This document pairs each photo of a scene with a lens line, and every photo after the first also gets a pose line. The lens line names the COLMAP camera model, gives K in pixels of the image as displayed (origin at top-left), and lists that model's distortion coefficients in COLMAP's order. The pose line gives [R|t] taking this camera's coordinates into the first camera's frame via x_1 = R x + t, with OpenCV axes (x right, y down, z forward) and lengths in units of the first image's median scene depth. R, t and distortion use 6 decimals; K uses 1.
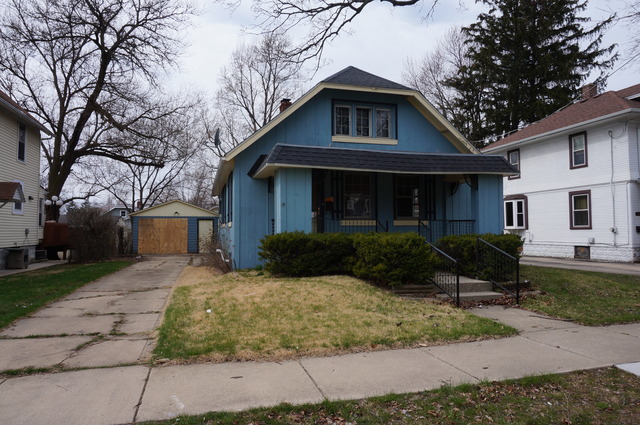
lens RADIAL K [[425.5, 0, 318.9], [0, 425.5, 210.5], [0, 0, 1]] dist [-0.046368, 0.020976]
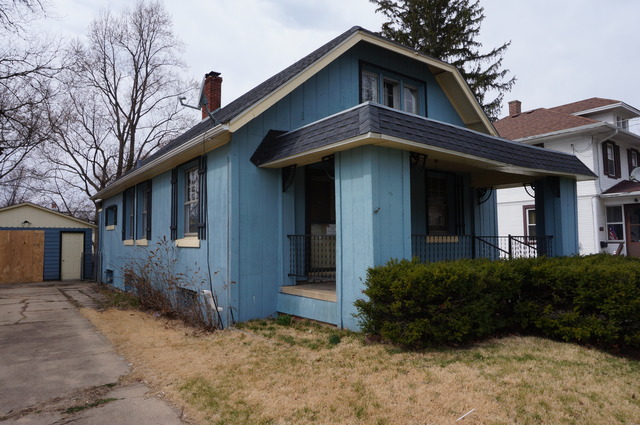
lens RADIAL K [[425.5, 0, 320.0], [0, 425.5, 210.3], [0, 0, 1]] dist [-0.046368, 0.020976]
pose [[0.930638, 0.021909, 0.365284, -0.181466], [-0.011184, 0.999443, -0.031451, 0.002580], [-0.365770, 0.025184, 0.930364, 0.256558]]
